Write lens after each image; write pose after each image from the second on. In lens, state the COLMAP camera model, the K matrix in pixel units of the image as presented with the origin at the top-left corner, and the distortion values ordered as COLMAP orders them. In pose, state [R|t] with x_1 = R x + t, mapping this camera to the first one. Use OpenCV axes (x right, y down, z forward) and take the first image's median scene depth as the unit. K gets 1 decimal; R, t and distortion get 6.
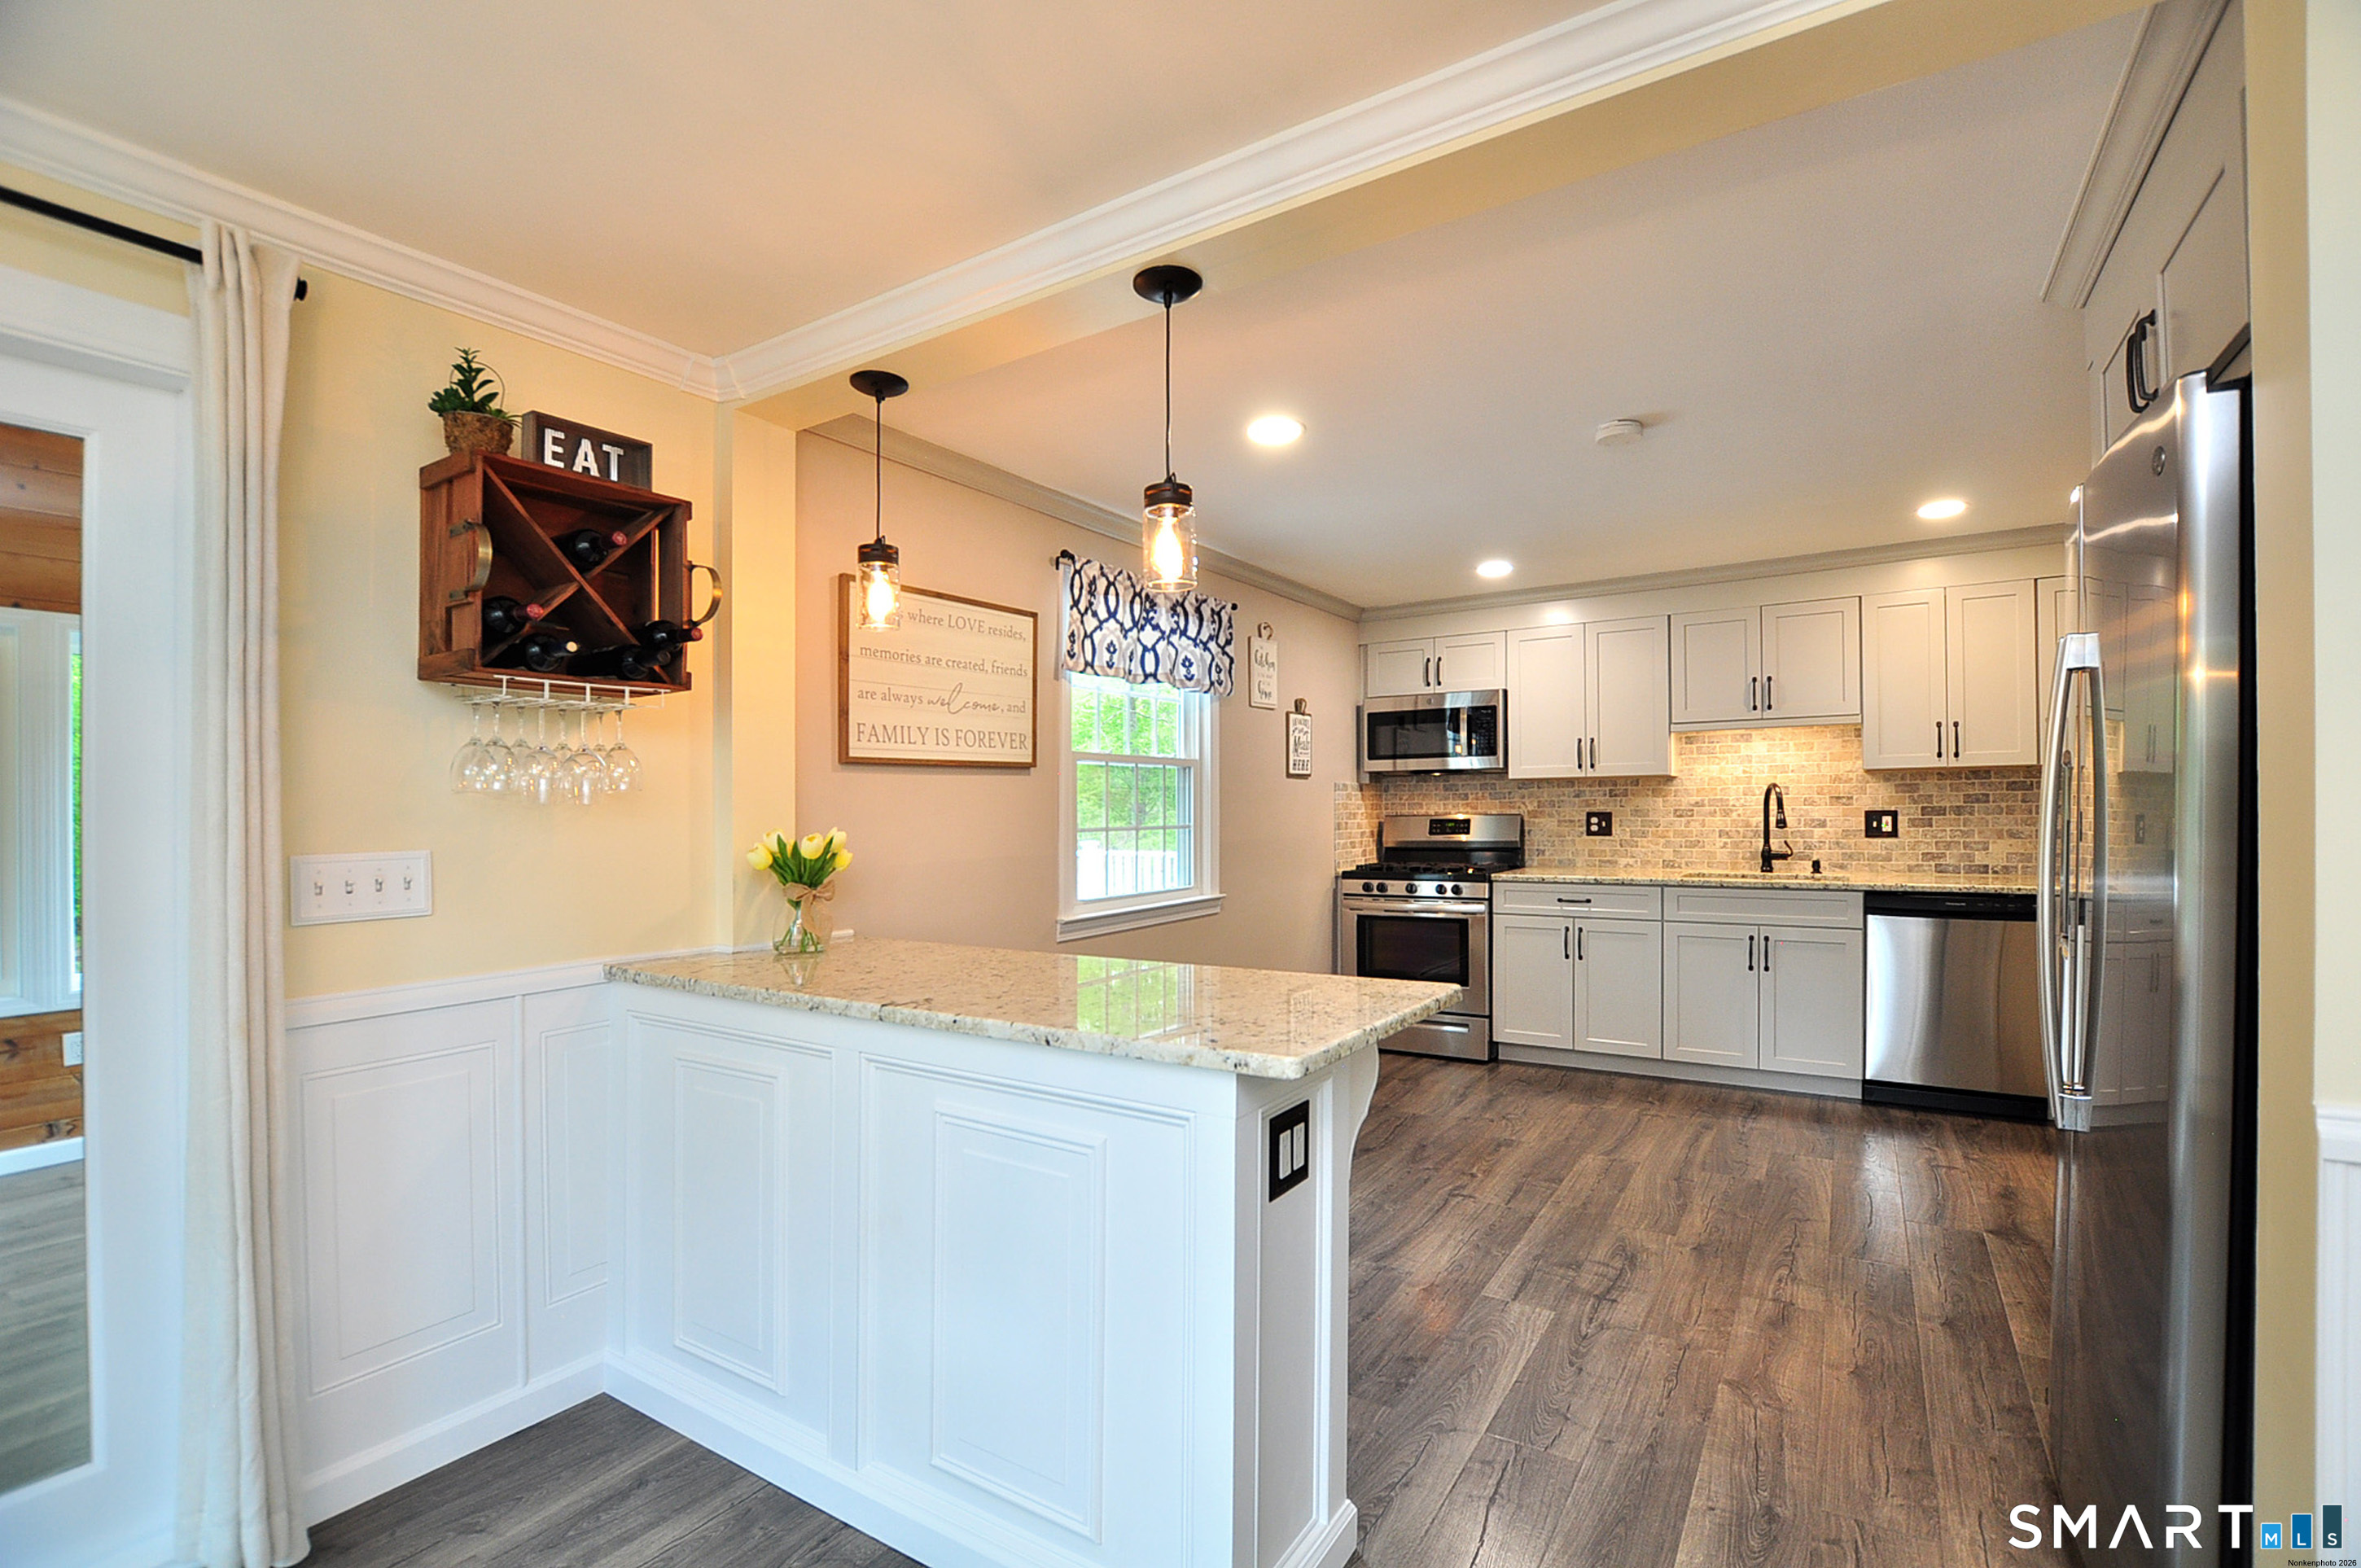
lens RADIAL K [[1030.3, 0, 1194.7], [0, 1030.3, 771.6], [0, 0, 1]] dist [-0.023709, 0.000289]
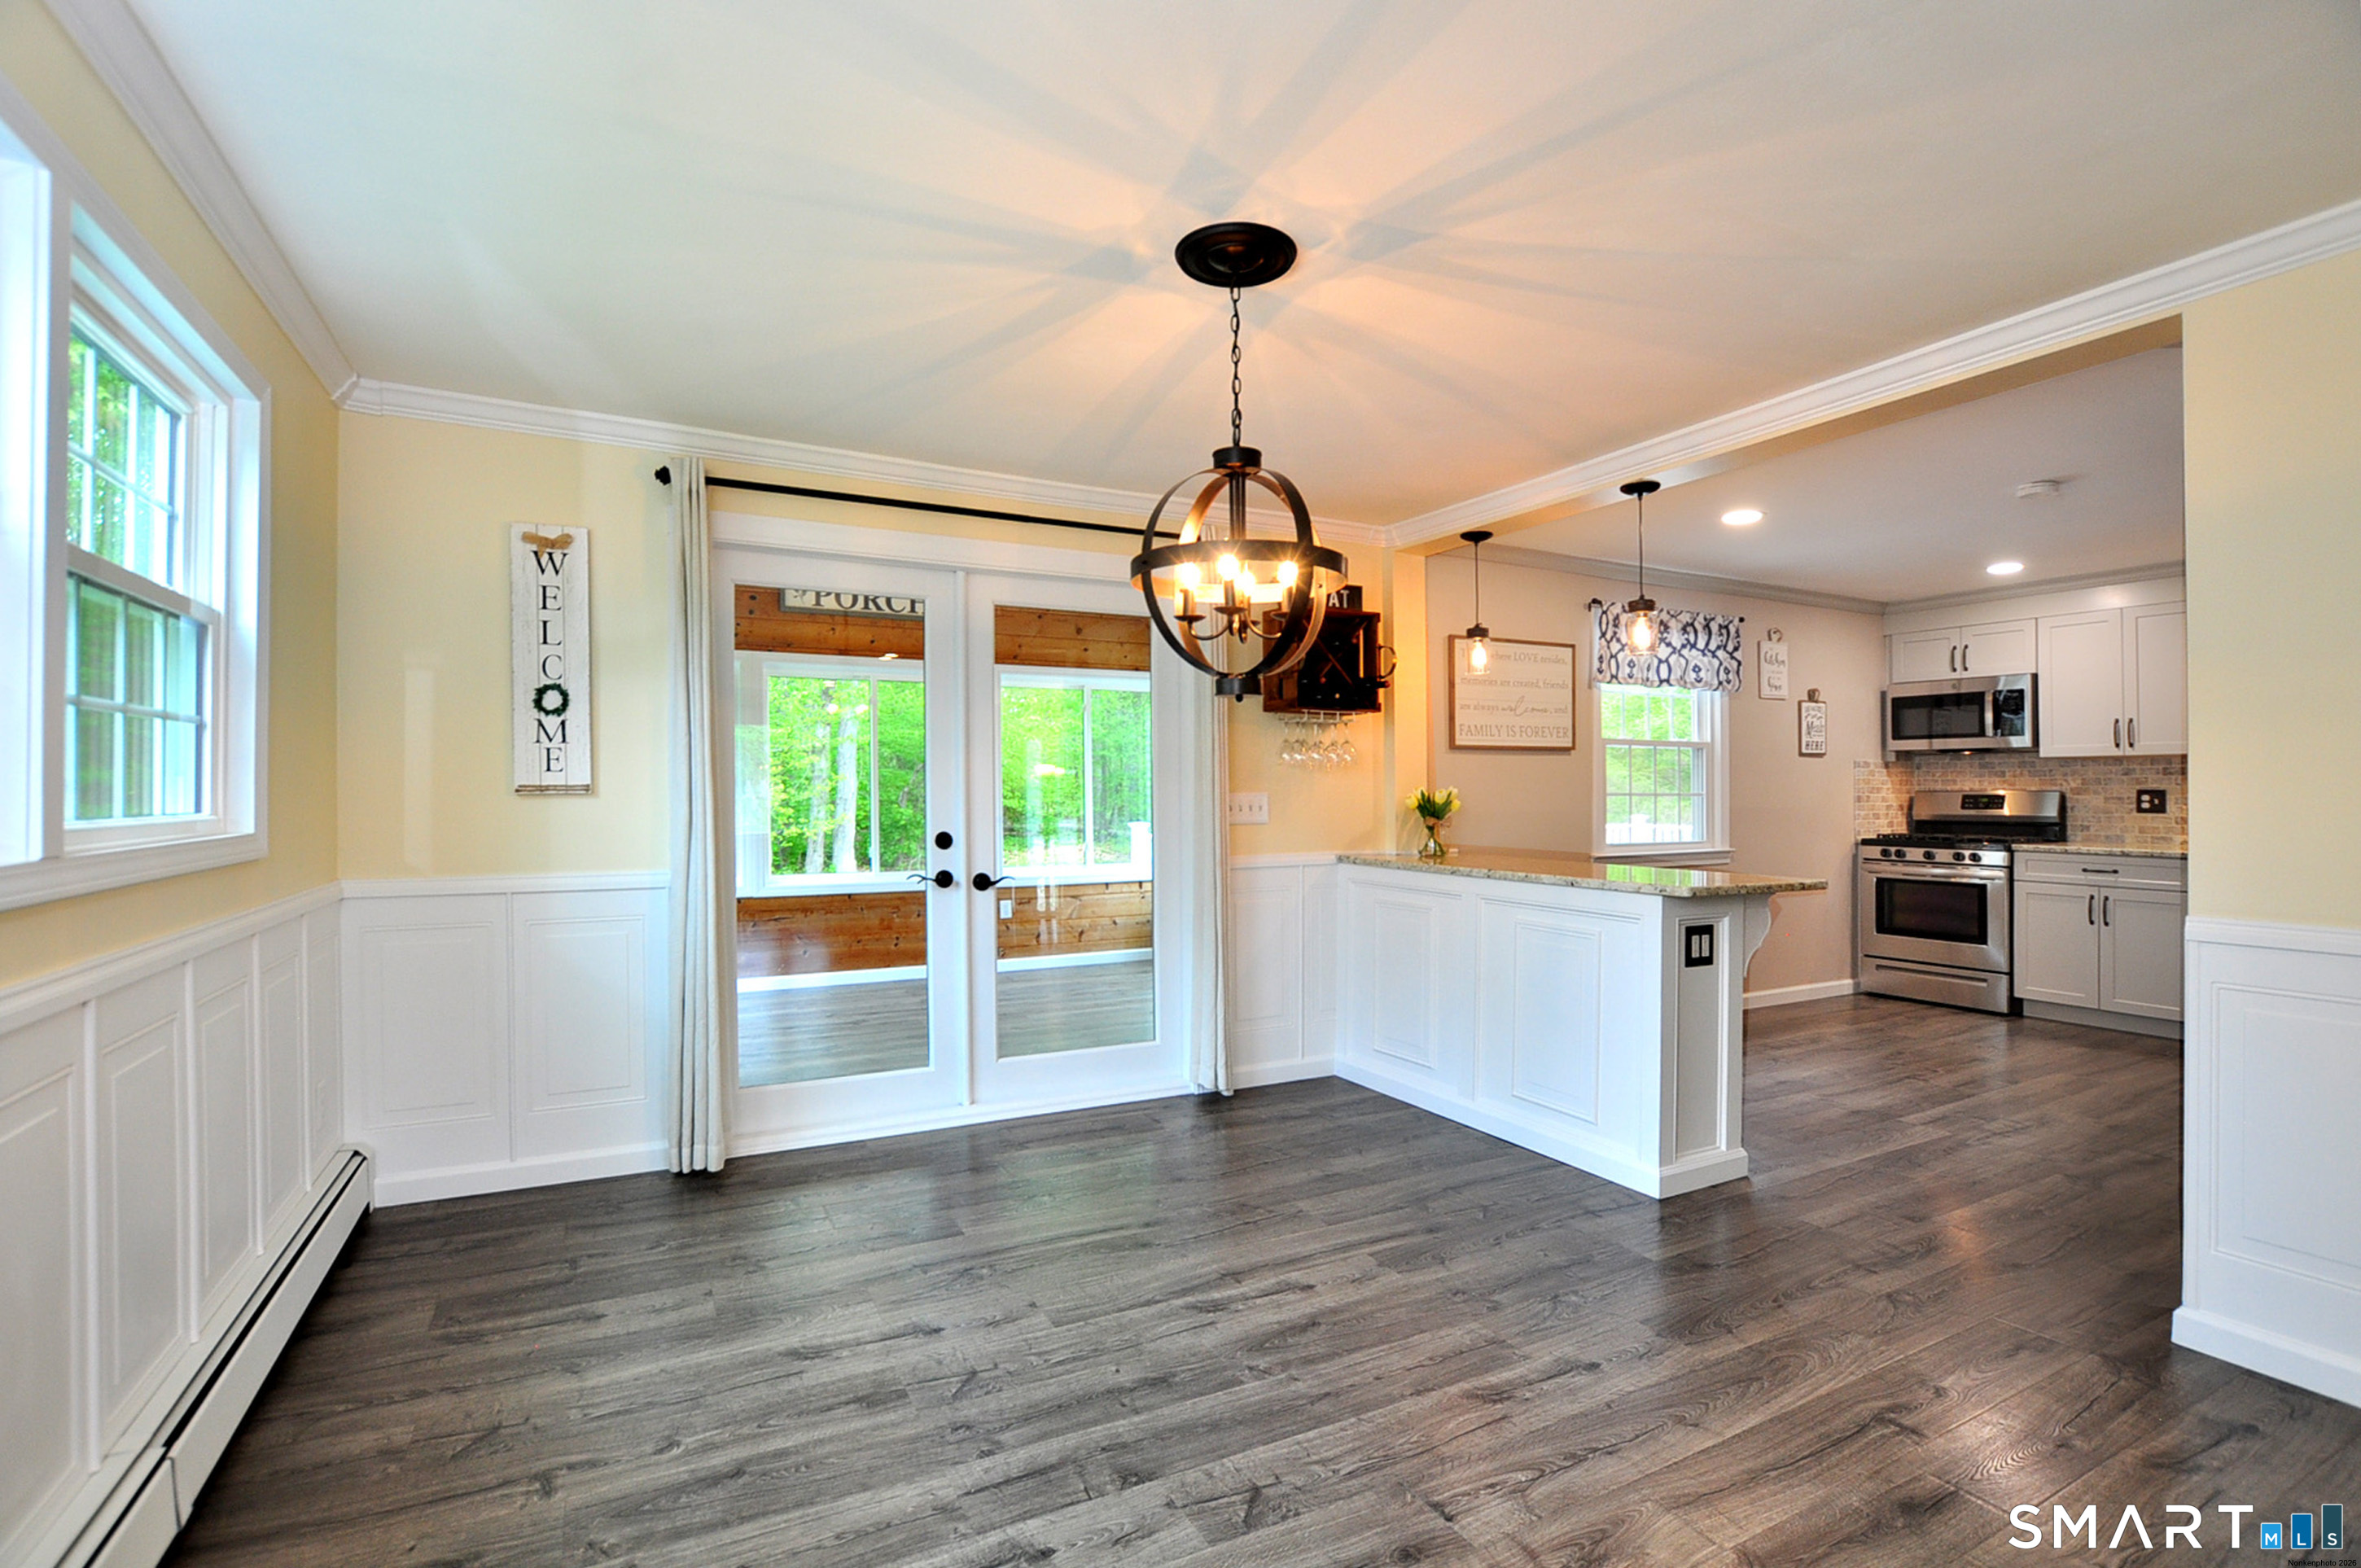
lens RADIAL K [[1069.3, 0, 1175.7], [0, 1069.3, 749.6], [0, 0, 1]] dist [-0.027327, 0.000324]
pose [[0.865558, -0.003593, -0.500796, 0.090302], [0.004304, 0.999991, 0.000264, -0.006011], [0.500790, -0.002384, 0.865565, -0.473289]]
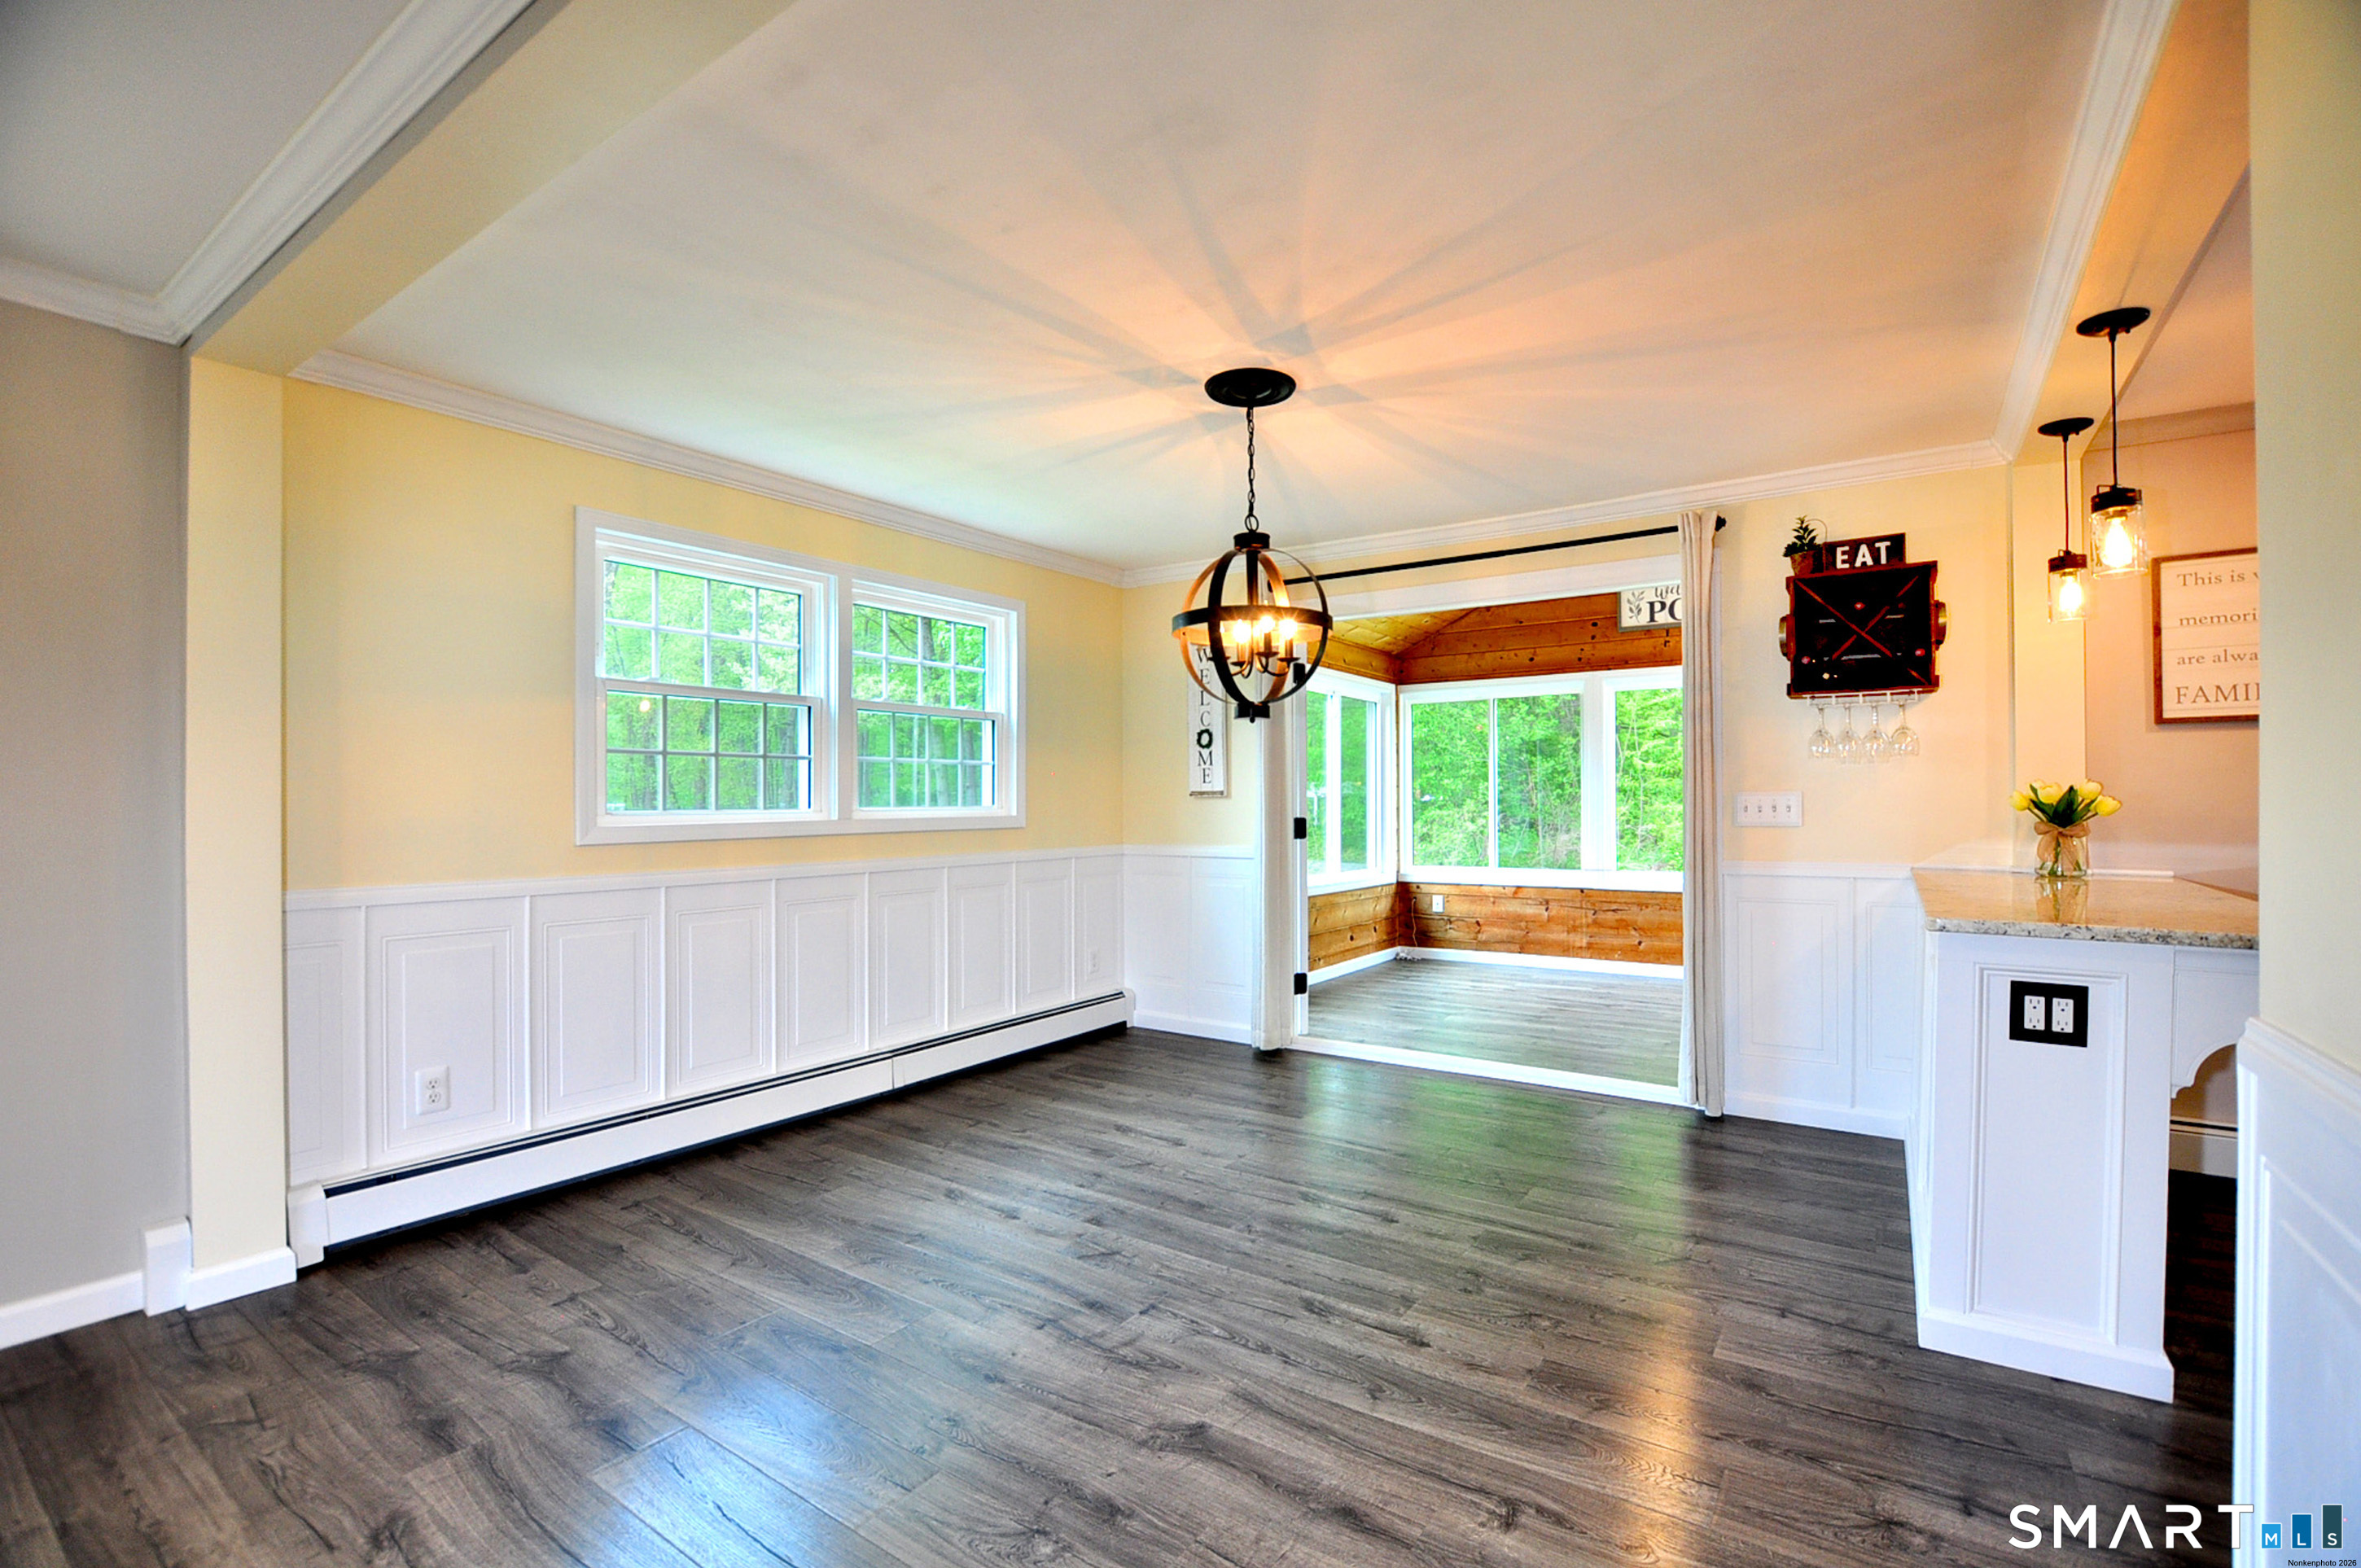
lens RADIAL K [[1039.5, 0, 1201.8], [0, 1039.5, 796.2], [0, 0, 1]] dist [-0.030375, 0.000168]
pose [[-0.023475, 0.012294, -0.999649, 0.521676], [0.039182, 0.999167, 0.011368, 0.008760], [0.998956, -0.038901, -0.023937, -0.019710]]
